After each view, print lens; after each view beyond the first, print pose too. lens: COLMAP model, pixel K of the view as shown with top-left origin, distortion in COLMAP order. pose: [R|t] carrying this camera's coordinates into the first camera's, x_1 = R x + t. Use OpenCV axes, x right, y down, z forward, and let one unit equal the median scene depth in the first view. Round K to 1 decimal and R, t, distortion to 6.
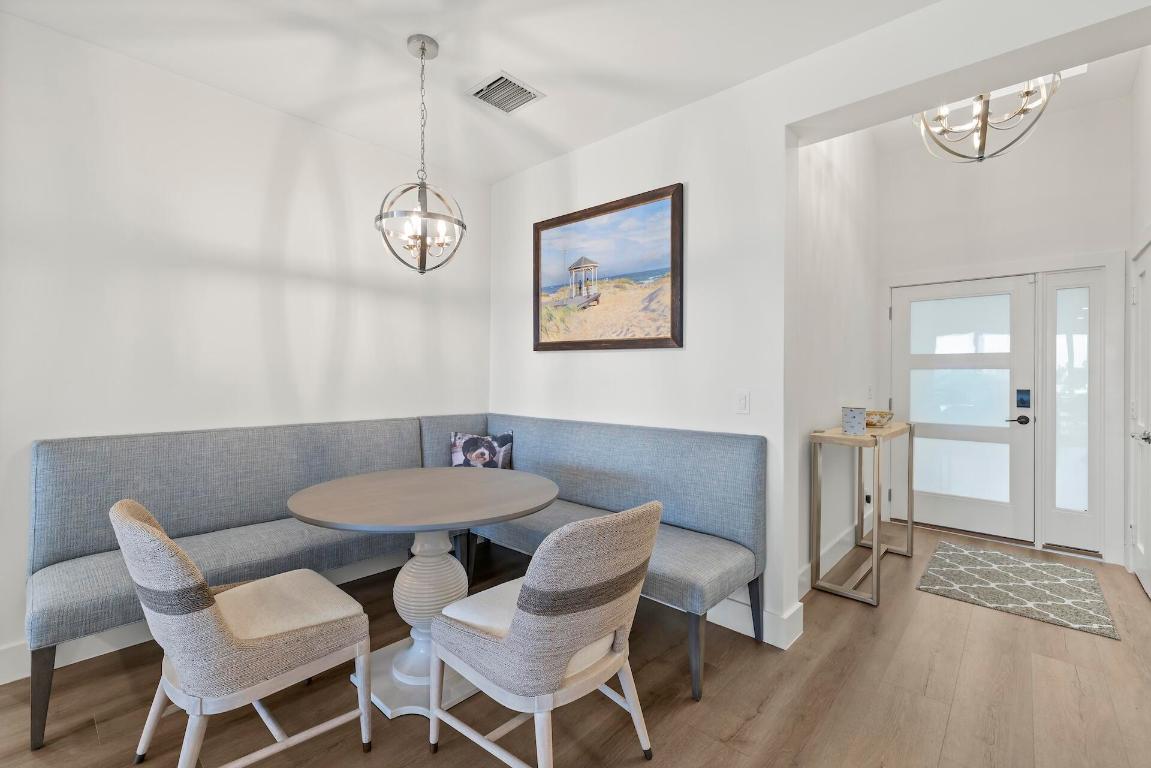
lens RADIAL K [[496.3, 0, 568.1], [0, 496.3, 373.0], [0, 0, 1]] dist [0.008306, -0.001028]
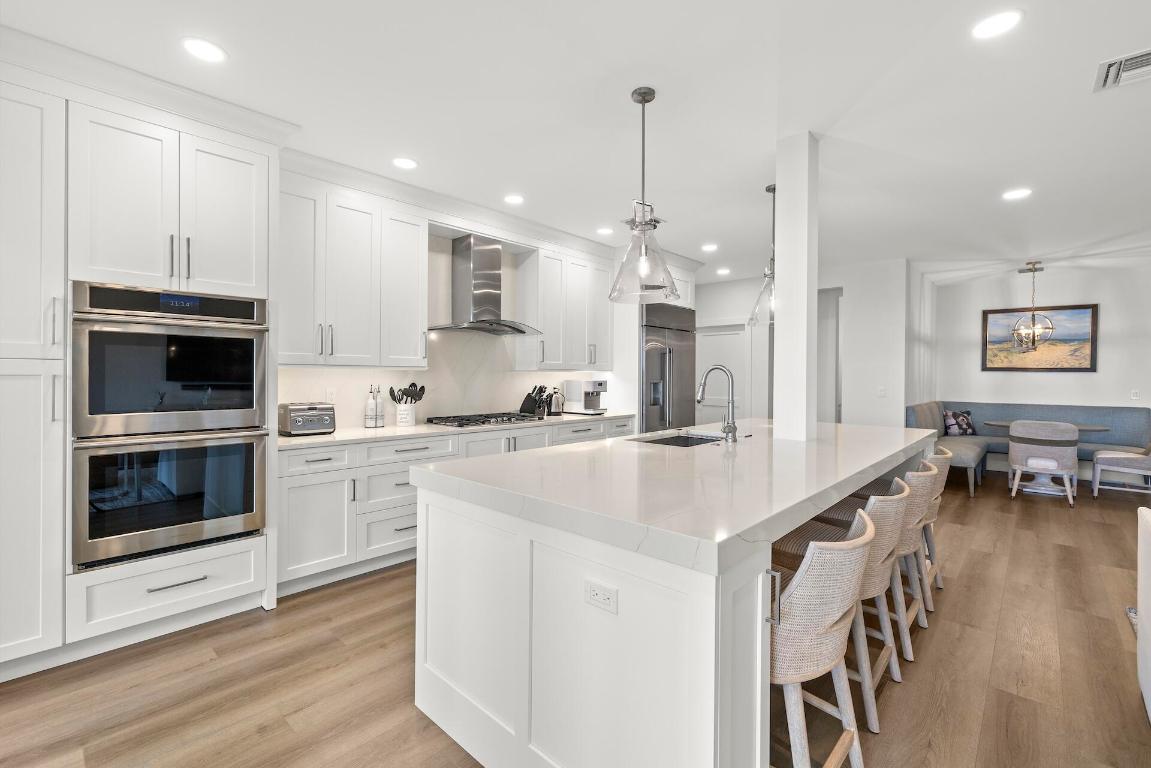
lens RADIAL K [[496.3, 0, 573.7], [0, 496.3, 375.9], [0, 0, 1]] dist [0.008306, -0.001028]
pose [[0.999941, 0.007763, -0.007546, -1.977836], [-0.007758, 0.999970, 0.000745, -0.013367], [0.007551, -0.000686, 0.999971, -1.245963]]
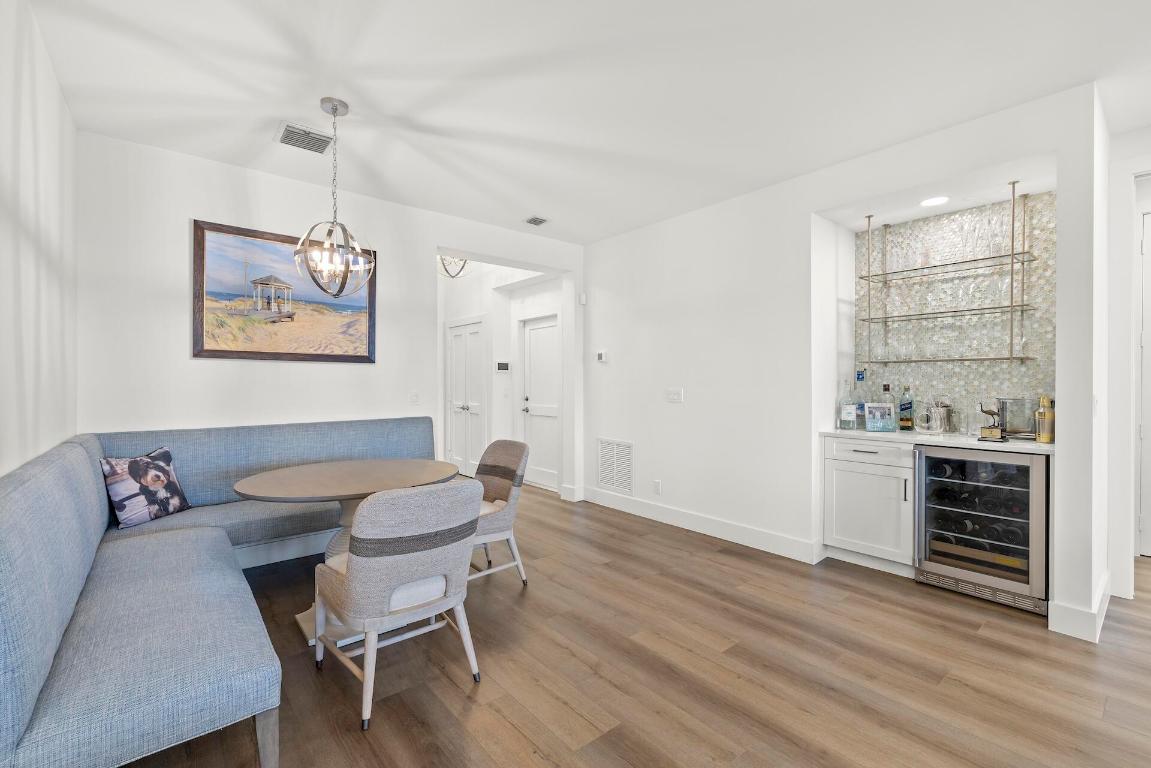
lens RADIAL K [[496.3, 0, 565.5], [0, 496.3, 384.6], [0, 0, 1]] dist [0.008306, -0.001028]
pose [[0.146941, -0.007819, 0.989114, -0.986687], [0.002474, 0.999969, 0.007537, 0.001377], [-0.989142, 0.001339, 0.146956, 0.199099]]
